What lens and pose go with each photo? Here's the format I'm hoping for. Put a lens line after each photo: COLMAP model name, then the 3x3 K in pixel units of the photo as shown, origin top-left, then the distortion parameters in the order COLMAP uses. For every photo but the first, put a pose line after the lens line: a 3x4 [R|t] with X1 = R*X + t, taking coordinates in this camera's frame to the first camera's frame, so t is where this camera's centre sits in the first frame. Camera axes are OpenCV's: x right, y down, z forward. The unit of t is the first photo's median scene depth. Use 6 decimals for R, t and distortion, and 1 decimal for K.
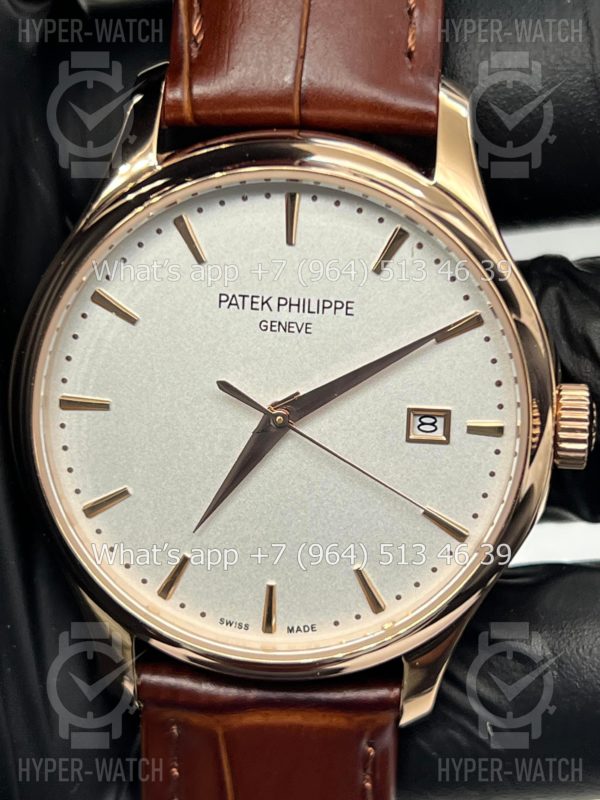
lens RADIAL K [[1899.6, 0, 300.0], [0, 1899.6, 400.0], [0, 0, 1]] dist [0.290433, -0.051622]
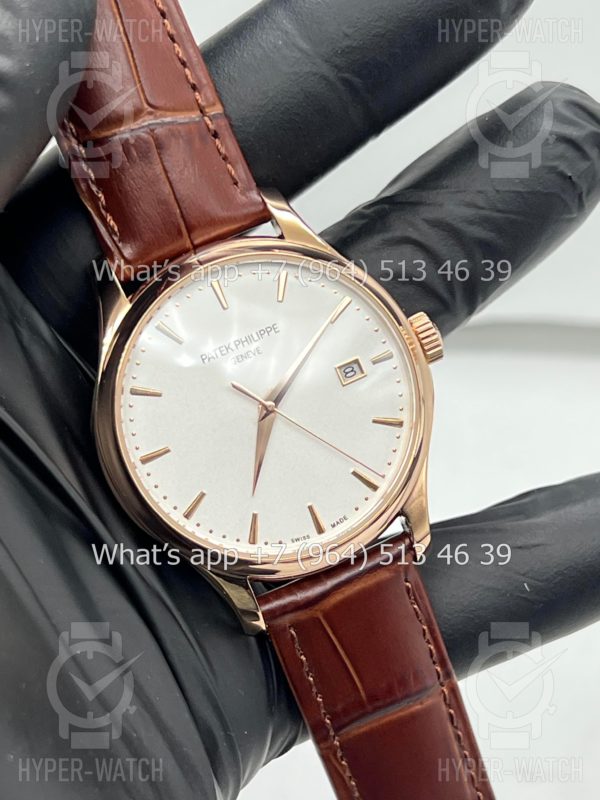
lens RADIAL K [[1899.6, 0, 300.0], [0, 1899.6, 400.0], [0, 0, 1]] dist [0.290433, -0.051622]
pose [[0.879644, -0.432739, 0.197391, -0.302771], [0.462971, 0.874130, -0.146814, 0.253619], [-0.109013, 0.220530, 0.969269, -0.569541]]
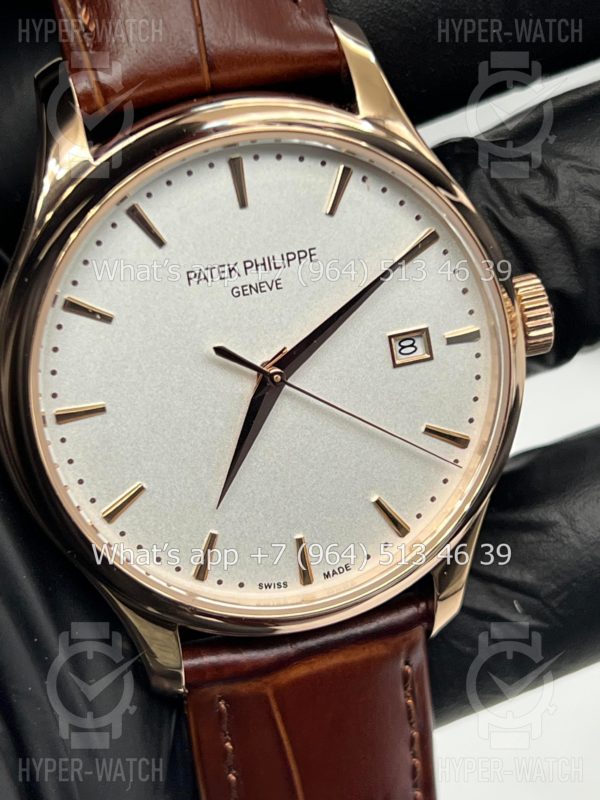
lens RADIAL K [[1899.6, 0, 300.0], [0, 1899.6, 400.0], [0, 0, 1]] dist [0.290433, -0.051622]
pose [[0.937988, -0.255129, 0.234708, -0.238479], [0.249790, 0.966864, 0.052724, -0.028405], [-0.240382, 0.009173, 0.970635, 0.010703]]
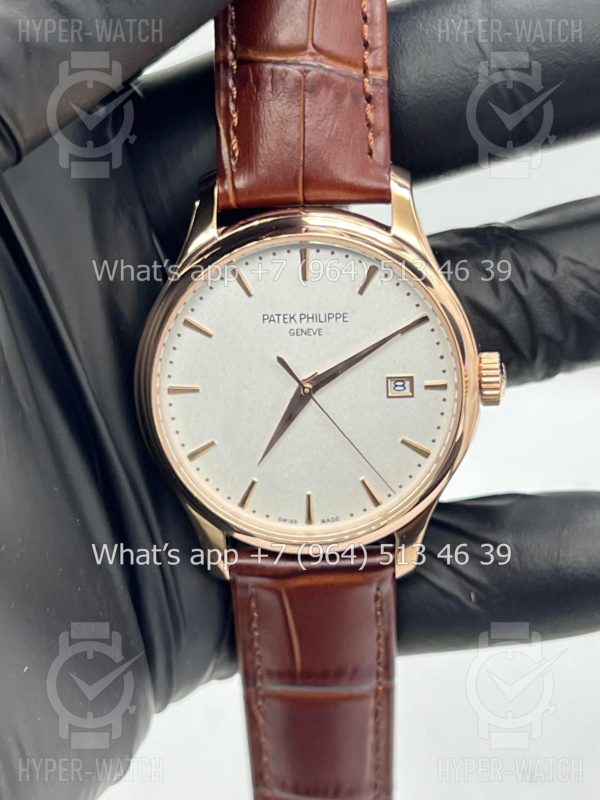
lens RADIAL K [[1899.6, 0, 300.0], [0, 1899.6, 400.0], [0, 0, 1]] dist [0.290433, -0.051622]
pose [[0.996815, -0.078692, 0.012978, -0.037546], [0.078267, 0.996466, 0.030495, -0.030579], [-0.015332, -0.029382, 0.999451, -0.591053]]
